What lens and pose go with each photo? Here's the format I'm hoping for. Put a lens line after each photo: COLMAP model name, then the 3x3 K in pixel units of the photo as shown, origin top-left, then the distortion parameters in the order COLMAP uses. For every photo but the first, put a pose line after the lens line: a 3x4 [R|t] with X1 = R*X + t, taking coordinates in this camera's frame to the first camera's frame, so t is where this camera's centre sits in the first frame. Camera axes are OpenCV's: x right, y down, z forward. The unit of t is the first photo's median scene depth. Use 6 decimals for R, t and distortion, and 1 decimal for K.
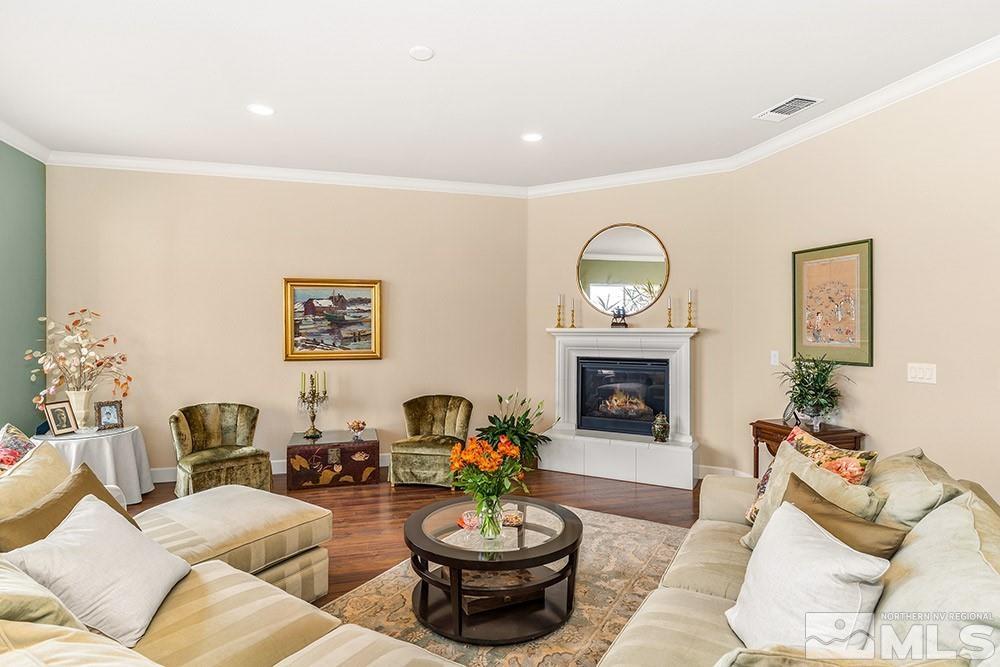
lens RADIAL K [[513.5, 0, 496.4], [0, 513.5, 330.6], [0, 0, 1]] dist [-0.007031, 0.001085]
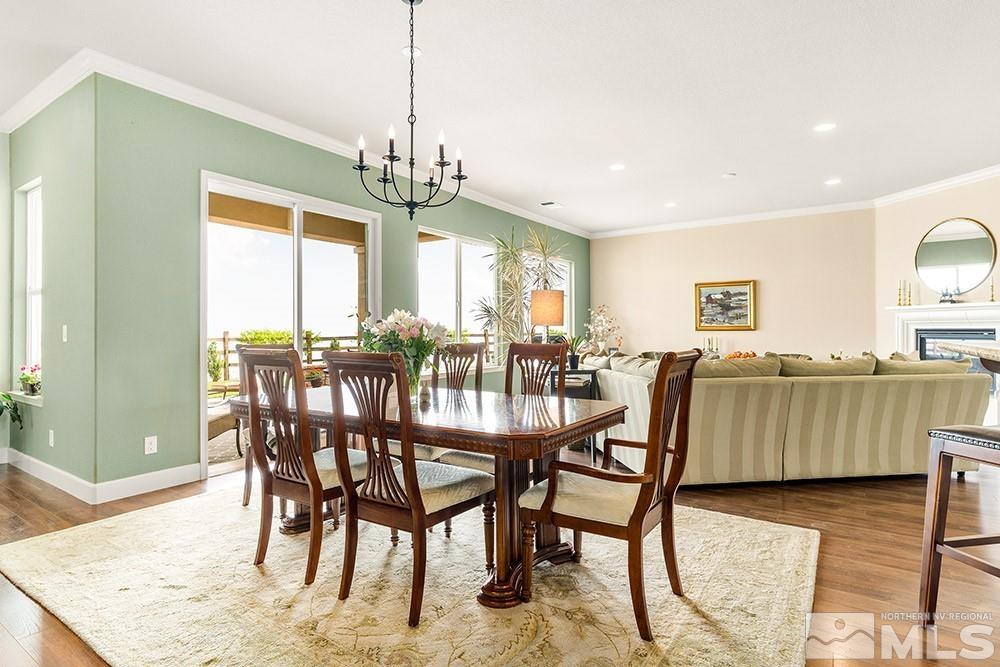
lens RADIAL K [[513.5, 0, 498.7], [0, 513.5, 330.1], [0, 0, 1]] dist [-0.007031, 0.001085]
pose [[0.632600, -0.002311, -0.774475, 0.514663], [0.003676, 0.999993, 0.000018, 0.054247], [0.774470, -0.002859, 0.632605, -0.623467]]
